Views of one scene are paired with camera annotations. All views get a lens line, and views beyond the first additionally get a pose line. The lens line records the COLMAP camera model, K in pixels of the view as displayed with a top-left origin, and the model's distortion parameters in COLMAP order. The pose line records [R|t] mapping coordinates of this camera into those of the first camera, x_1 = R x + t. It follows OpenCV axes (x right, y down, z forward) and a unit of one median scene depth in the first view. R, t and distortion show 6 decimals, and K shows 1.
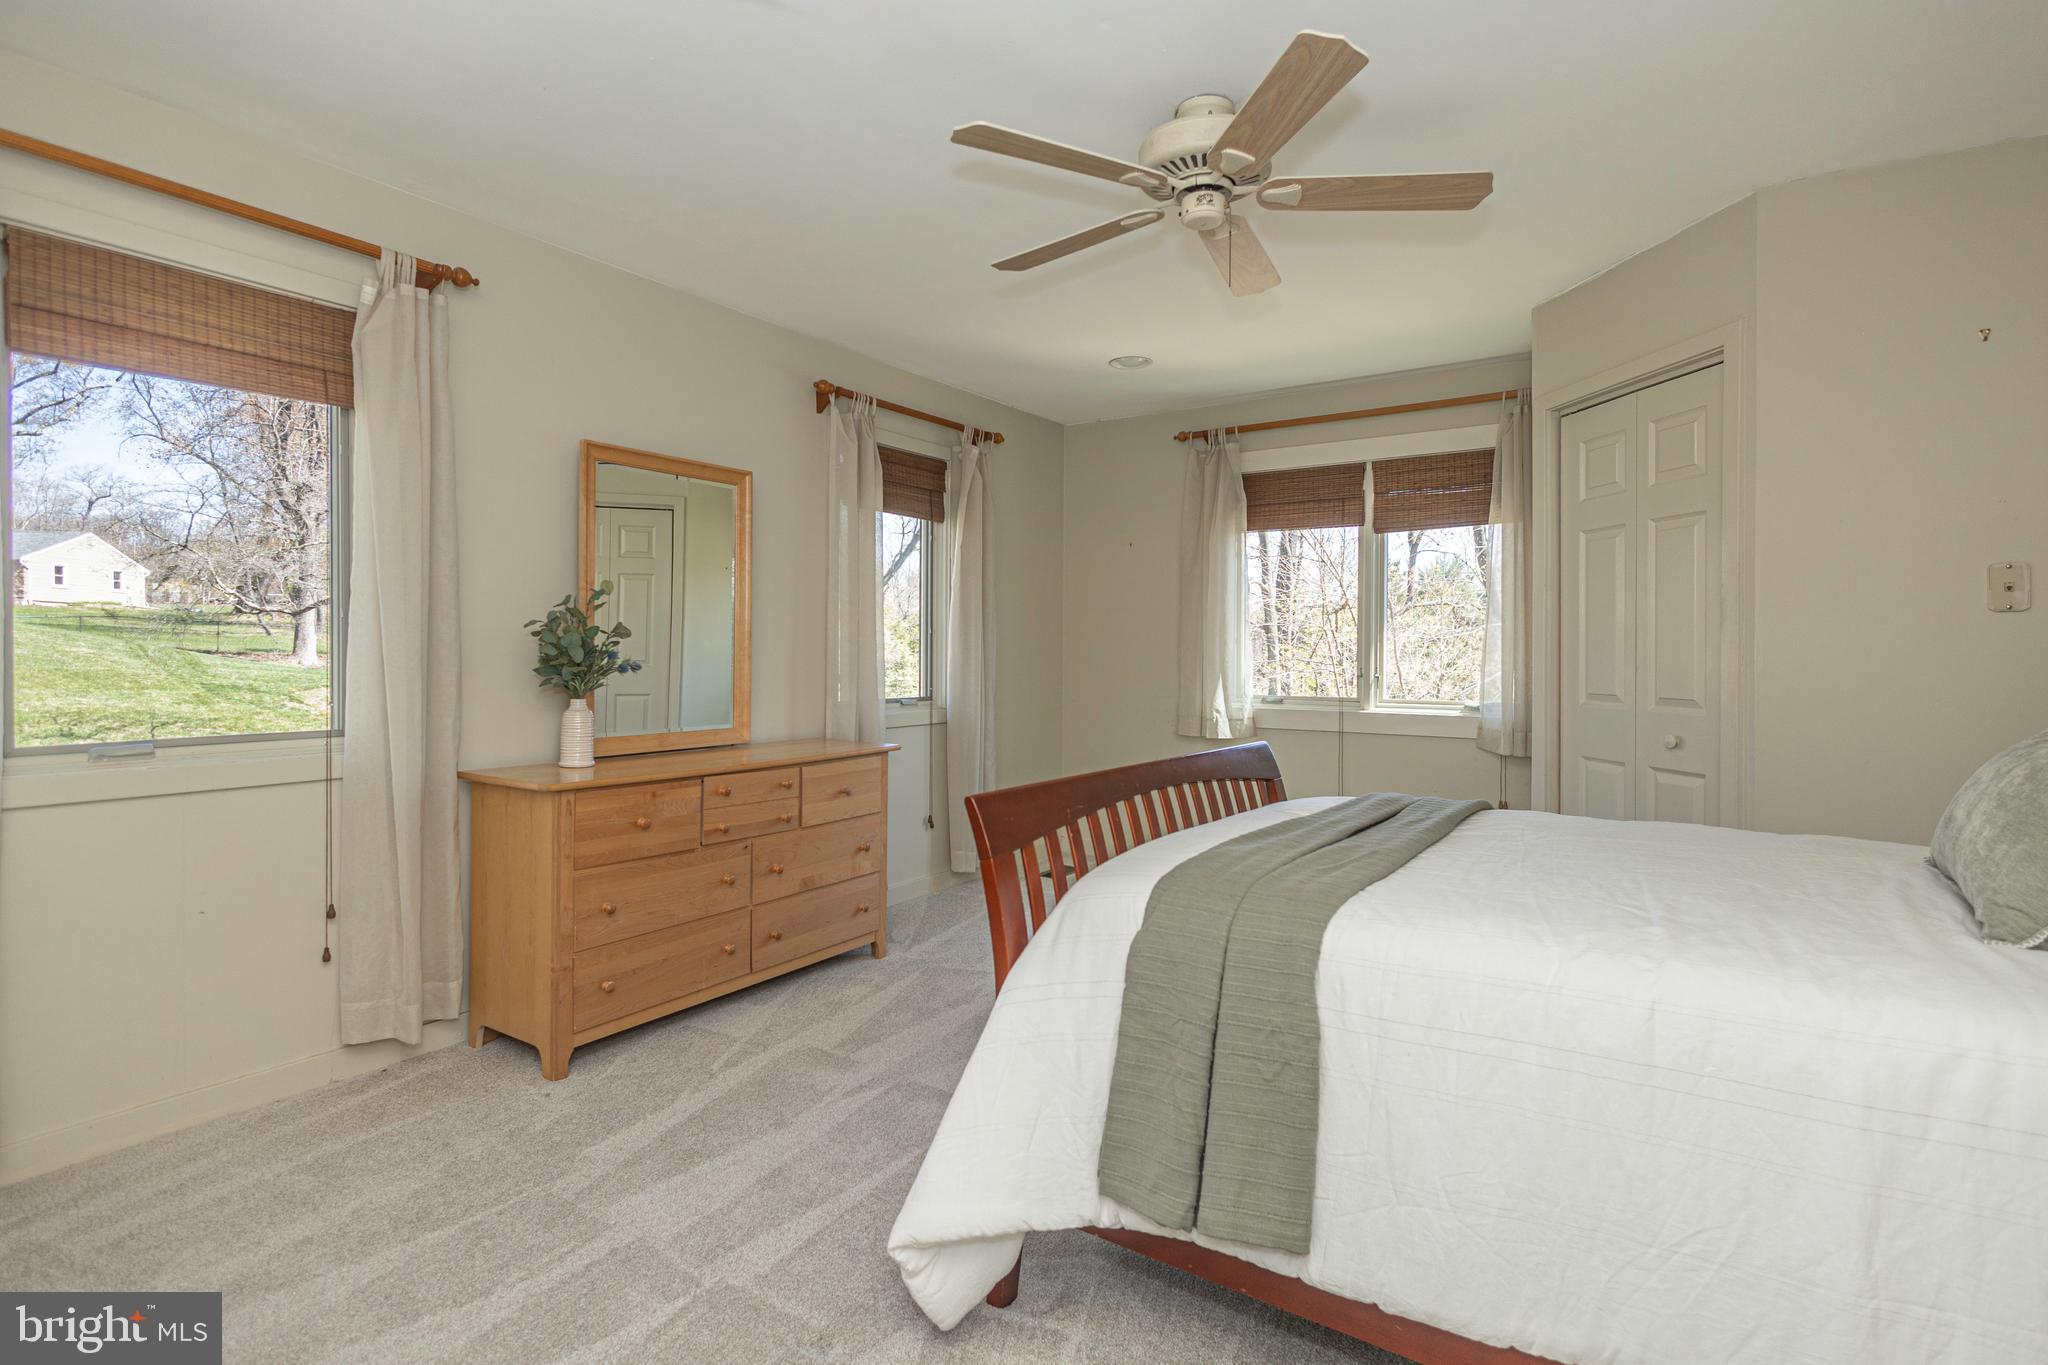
lens RADIAL K [[983.4, 0, 1027.1], [0, 983.4, 636.4], [0, 0, 1]] dist [-0.001225, -0.000078]
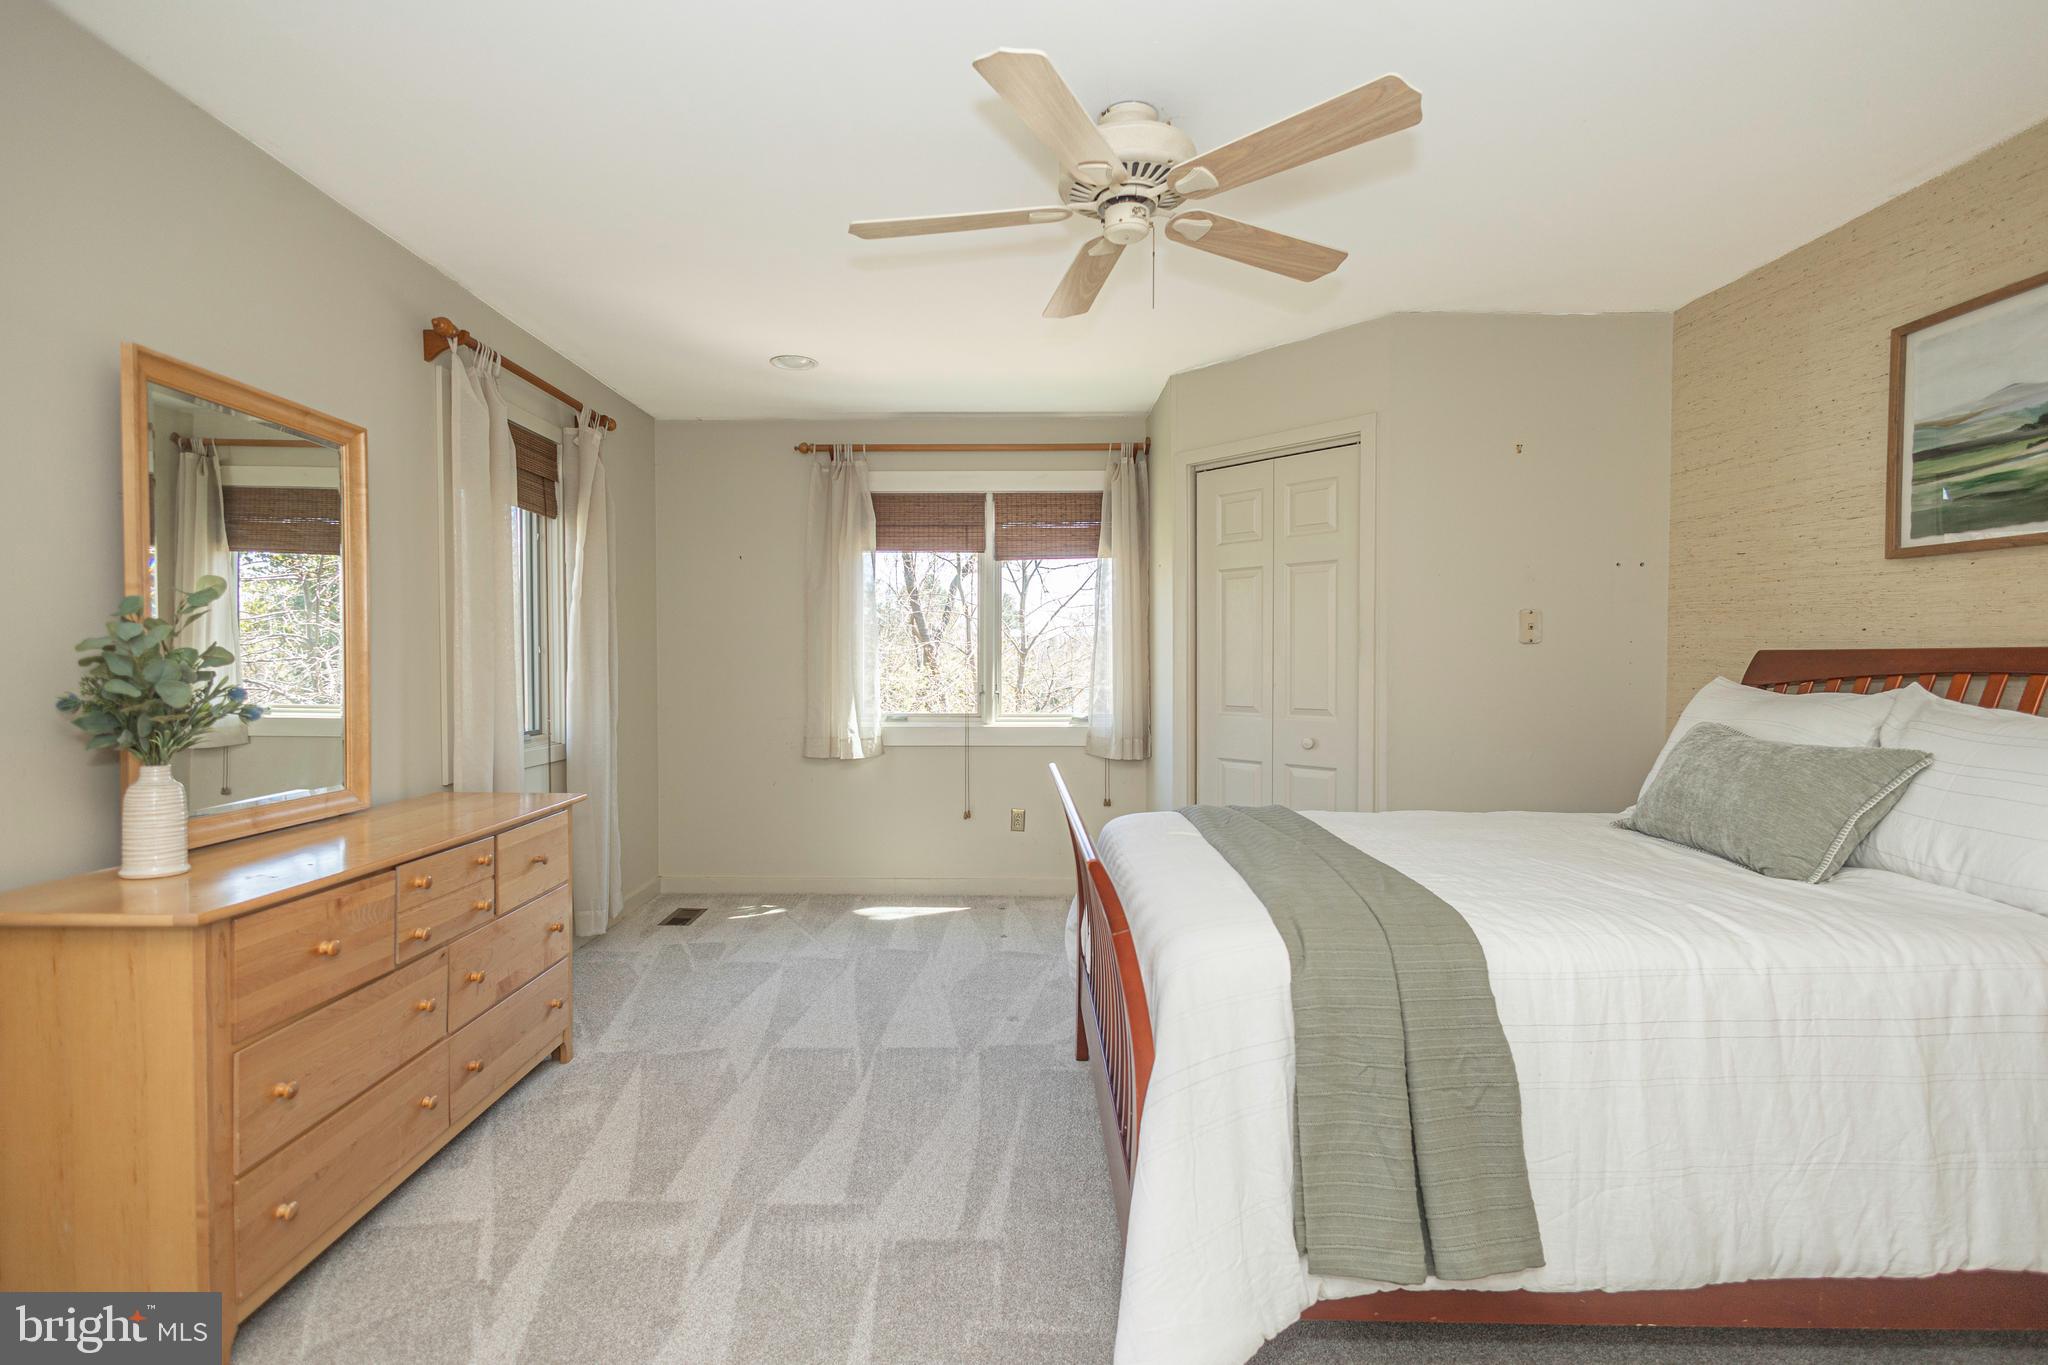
lens RADIAL K [[937.4, 0, 1031.1], [0, 937.4, 673.7], [0, 0, 1]] dist [0.001703, 0.000258]
pose [[0.840238, -0.010611, 0.542114, -0.240048], [-0.002917, 0.999706, 0.024089, -0.007760], [-0.542210, -0.021822, 0.839960, 0.158931]]
